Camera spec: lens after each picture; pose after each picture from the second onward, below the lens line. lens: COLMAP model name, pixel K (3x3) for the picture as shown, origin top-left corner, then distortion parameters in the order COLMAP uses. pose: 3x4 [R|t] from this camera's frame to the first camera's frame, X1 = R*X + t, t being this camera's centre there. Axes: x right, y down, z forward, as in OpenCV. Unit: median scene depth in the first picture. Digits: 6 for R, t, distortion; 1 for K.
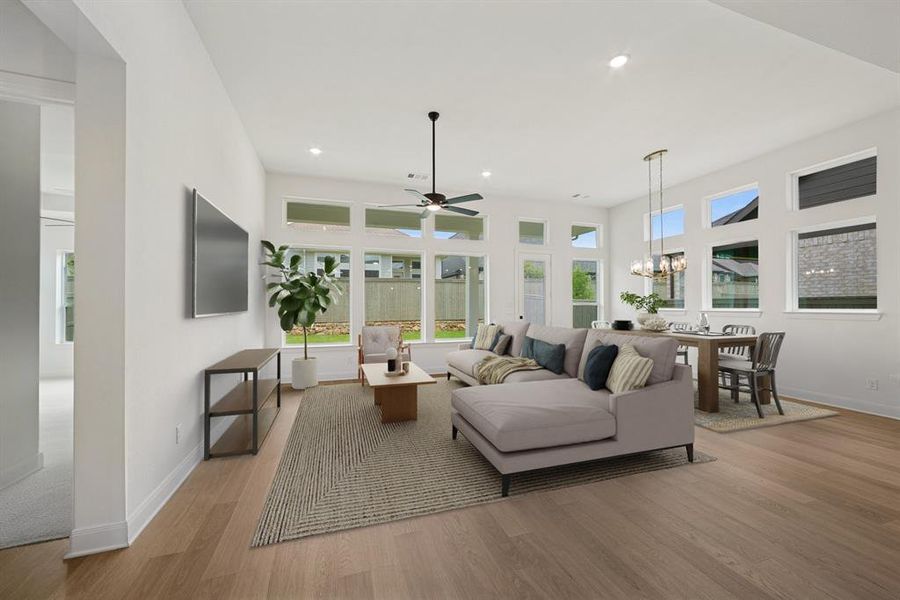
lens RADIAL K [[354.3, 0, 451.2], [0, 354.3, 305.7], [0, 0, 1]] dist [0.000391, 0.000530]
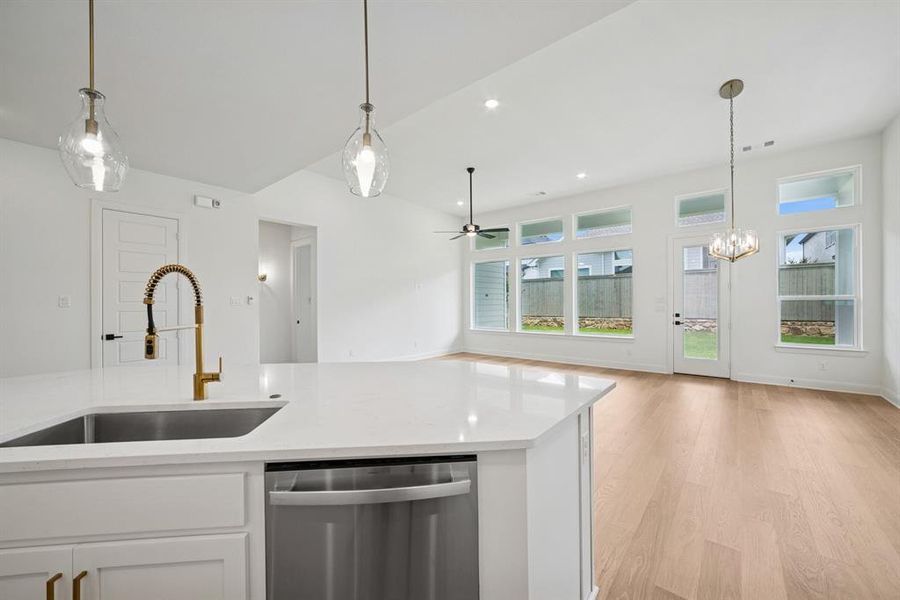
lens RADIAL K [[354.3, 0, 451.2], [0, 354.3, 305.7], [0, 0, 1]] dist [0.000391, 0.000530]
pose [[0.512742, 0.006136, -0.858521, 0.712626], [0.003493, 0.999951, 0.009232, 0.001124], [0.858536, -0.007732, 0.512696, 0.117006]]
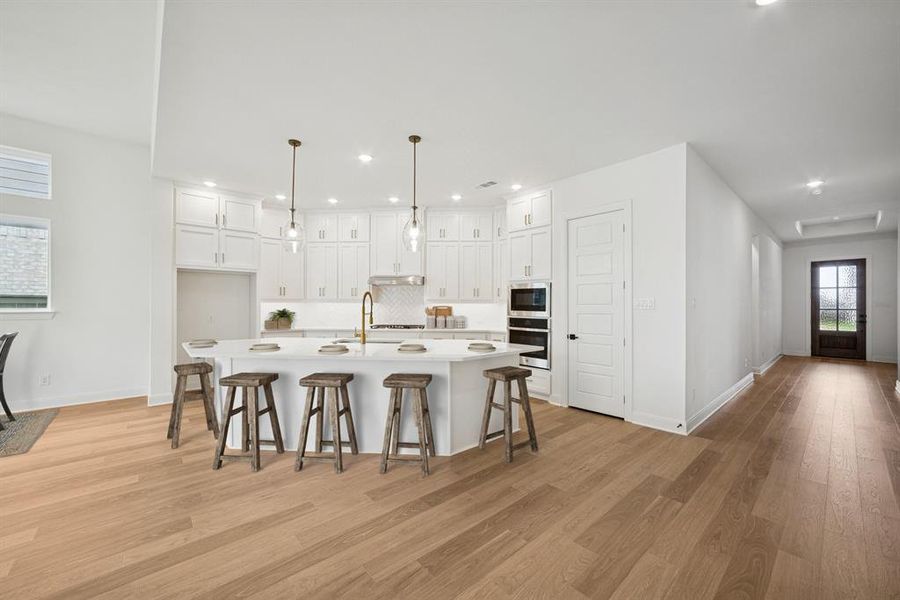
lens RADIAL K [[352.2, 0, 447.3], [0, 352.2, 302.9], [0, 0, 1]] dist [-0.000404, 0.000367]
pose [[-0.360900, 0.008843, 0.932563, -0.129743], [-0.000675, 0.999952, -0.009743, 0.002665], [-0.932604, -0.004146, -0.360876, 0.164208]]
